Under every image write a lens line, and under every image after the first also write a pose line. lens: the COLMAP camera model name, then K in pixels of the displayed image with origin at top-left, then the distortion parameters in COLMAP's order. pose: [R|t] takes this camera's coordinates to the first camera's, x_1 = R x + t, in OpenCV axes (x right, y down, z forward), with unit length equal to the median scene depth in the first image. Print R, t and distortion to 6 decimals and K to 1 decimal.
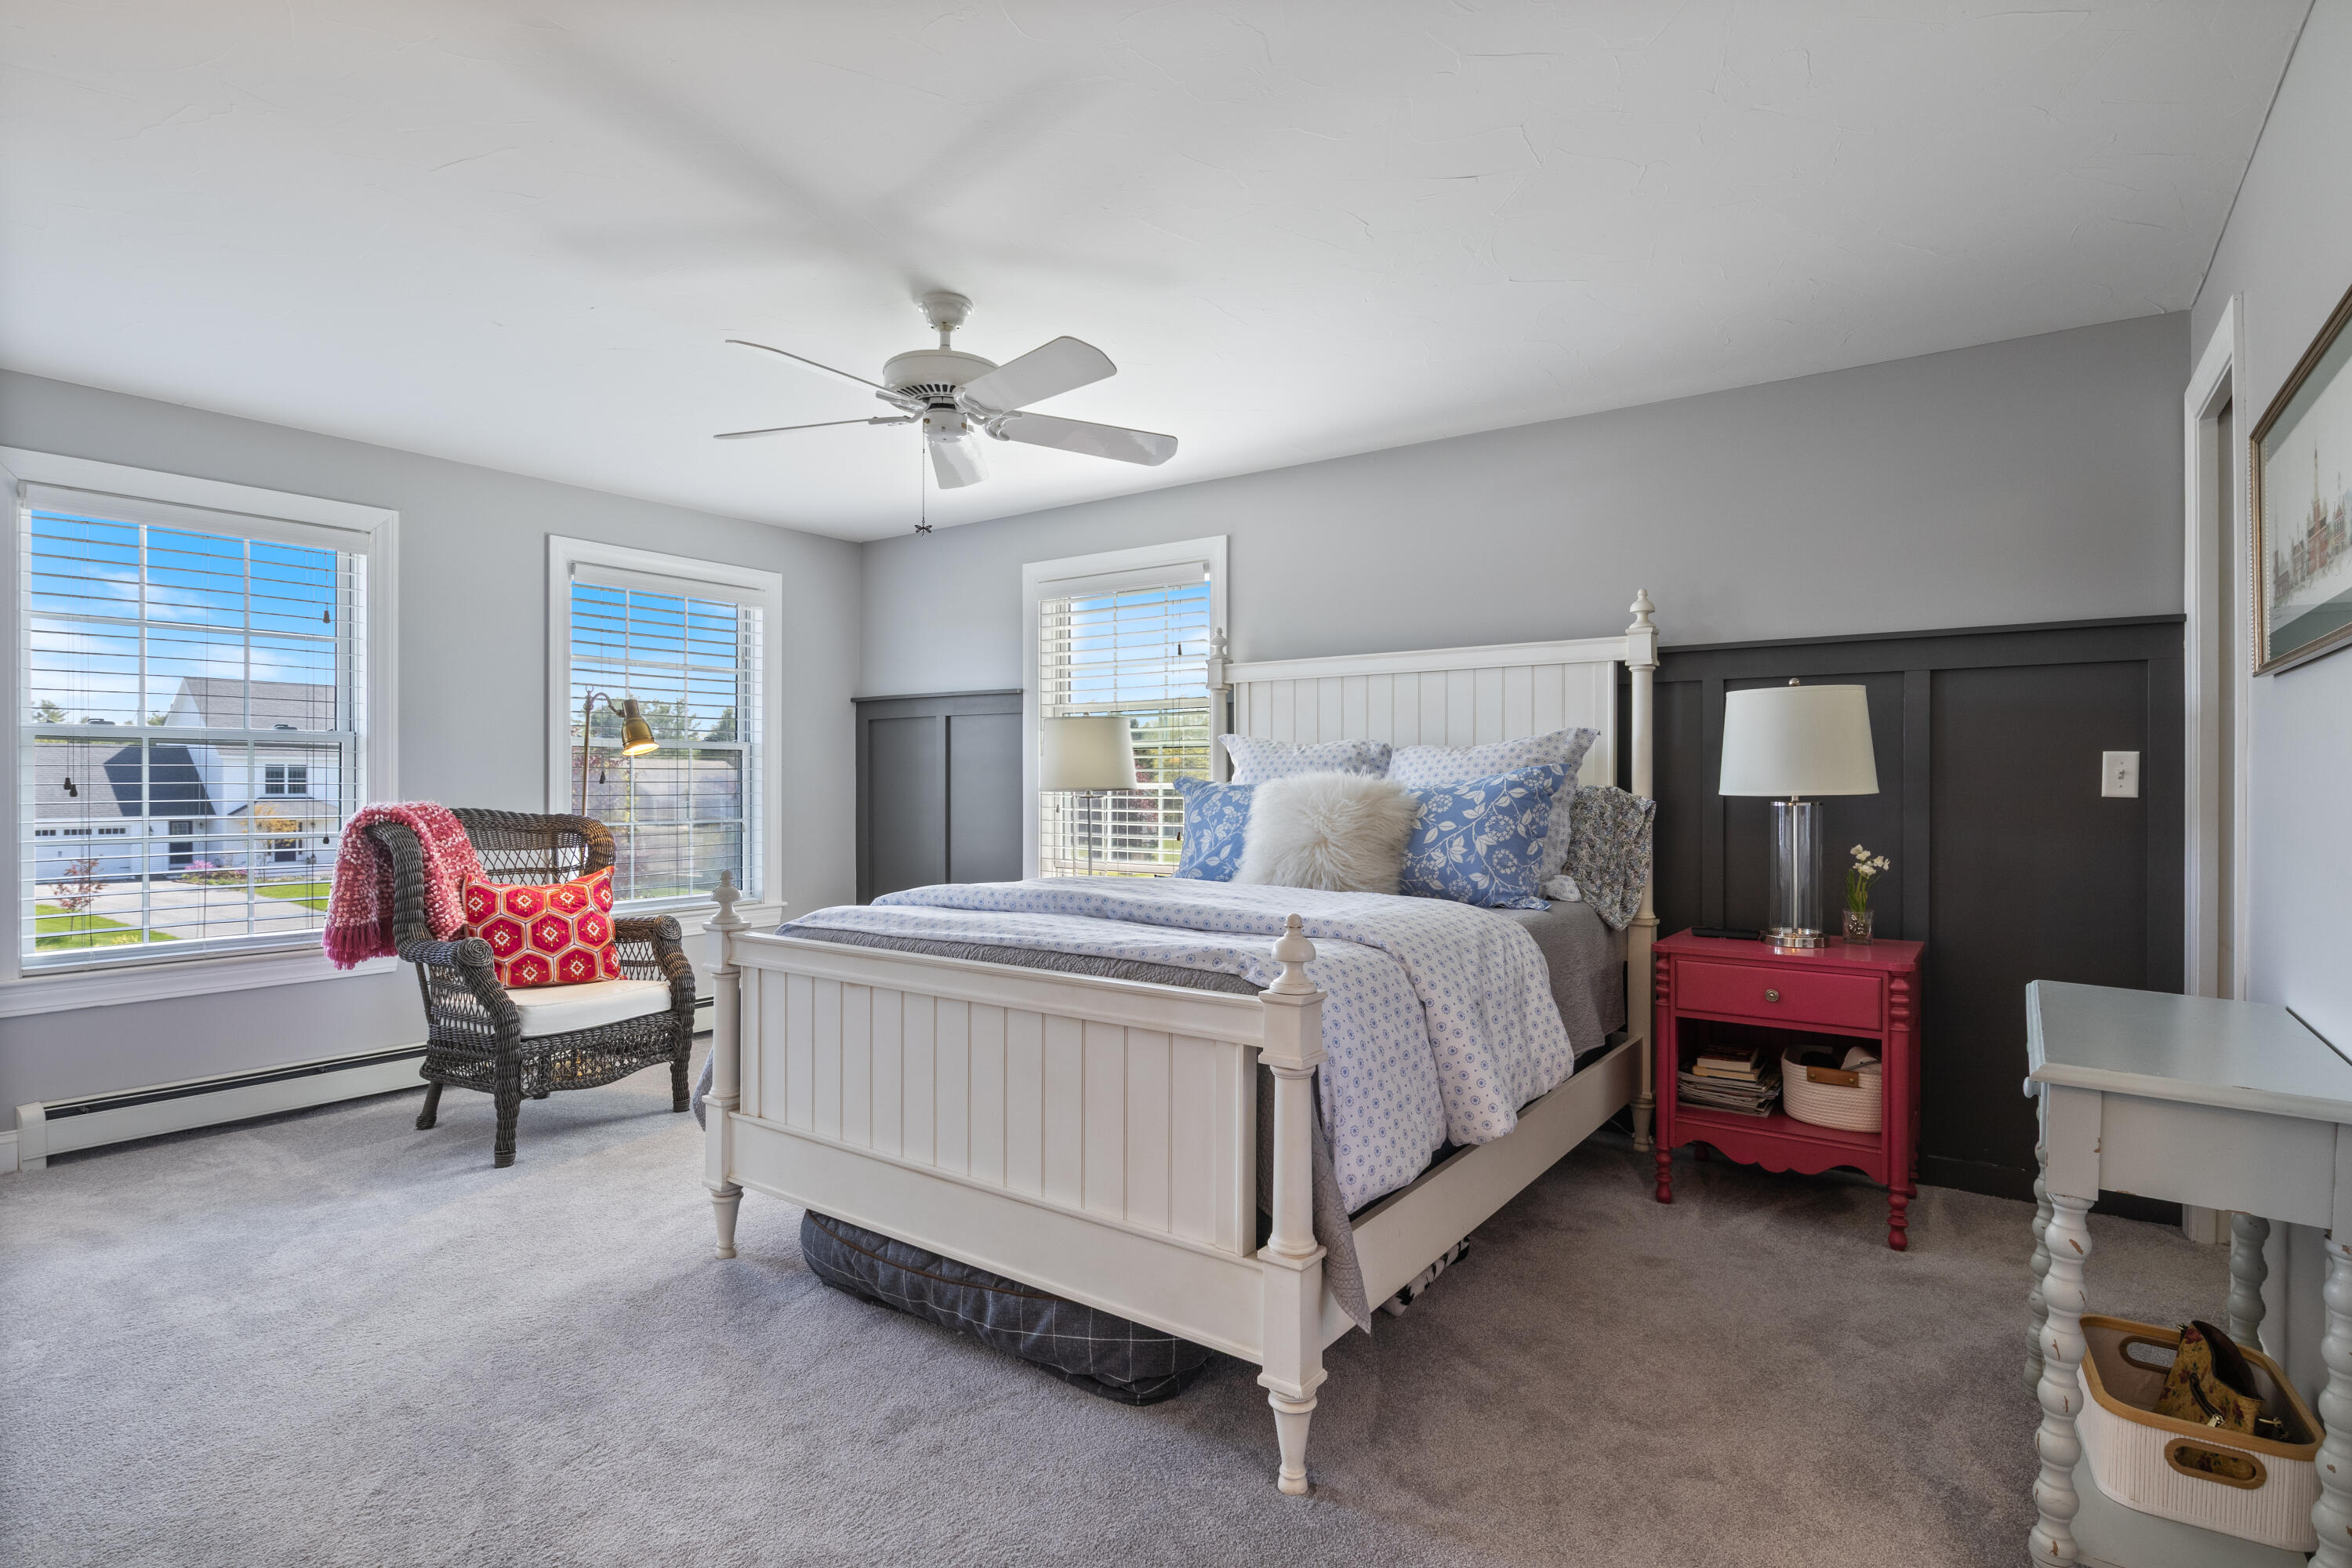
lens RADIAL K [[1172.0, 0, 1179.8], [0, 1172.0, 778.8], [0, 0, 1]] dist [-0.005951, -0.000216]
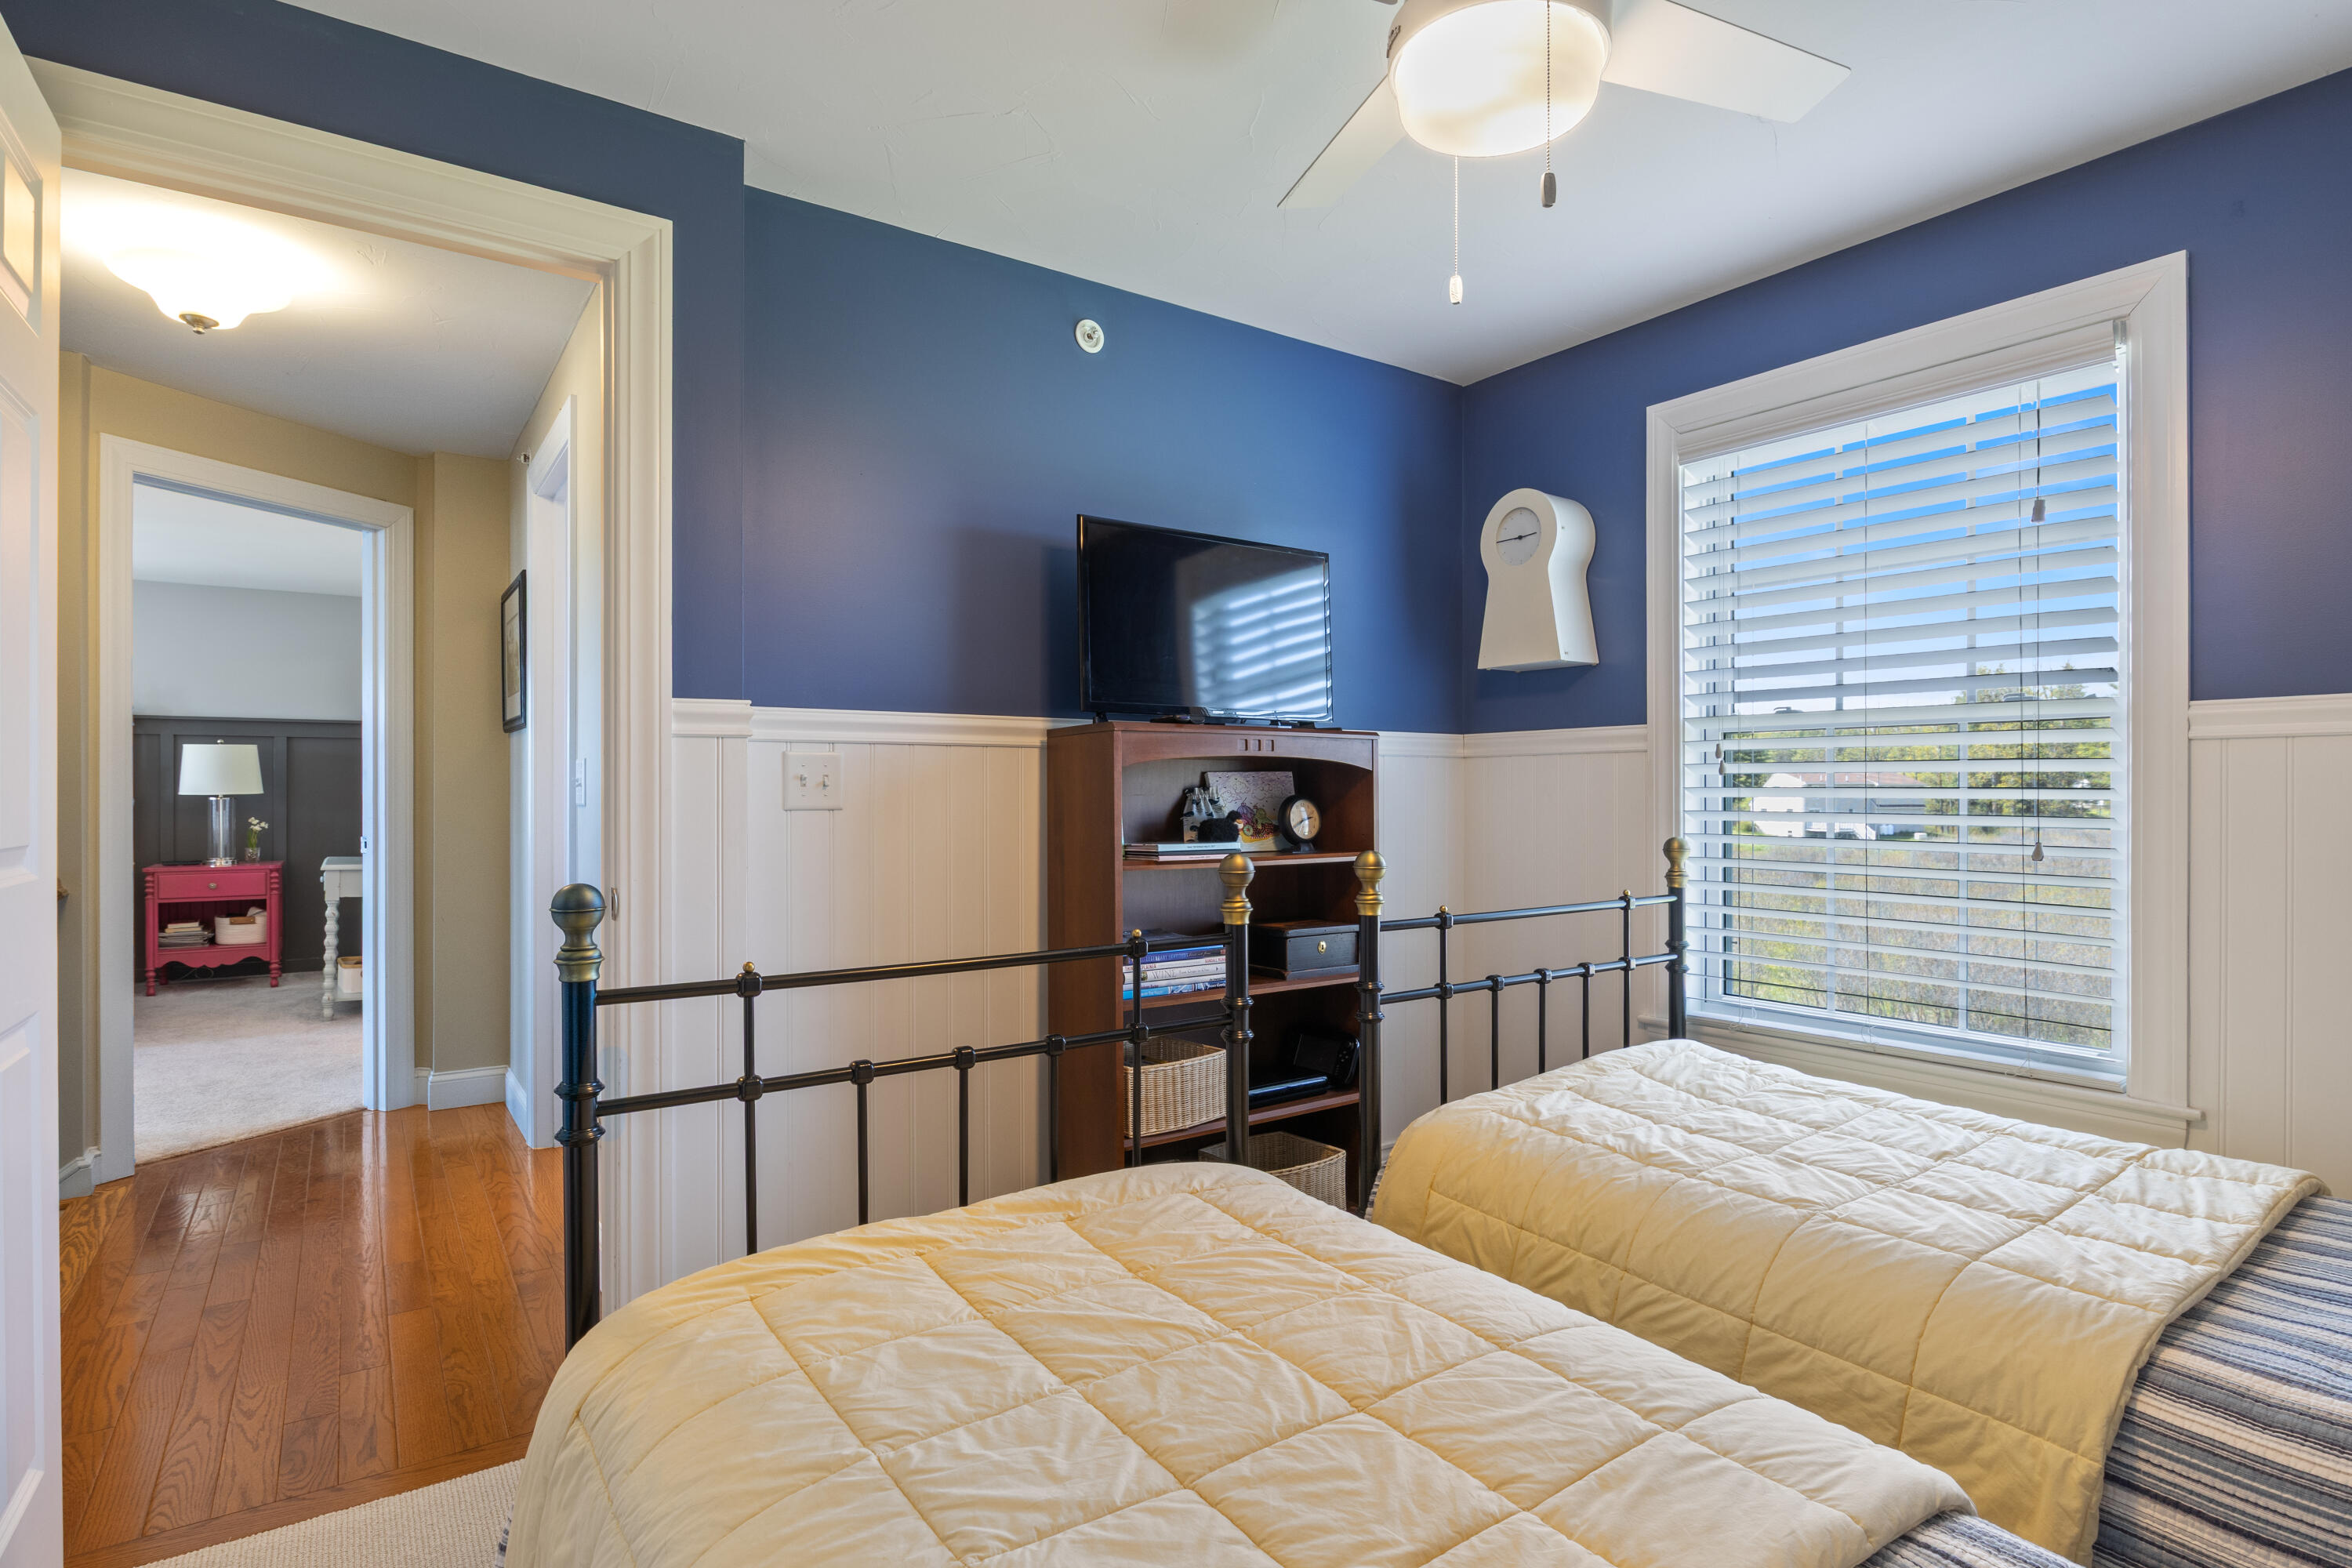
lens RADIAL K [[1172.0, 0, 1172.1], [0, 1172.0, 791.9], [0, 0, 1]] dist [-0.005951, -0.000216]
pose [[0.347810, -0.003082, 0.937560, -0.865747], [0.001876, 0.999995, 0.002591, 0.006827], [-0.937563, 0.000858, 0.347814, -1.365926]]
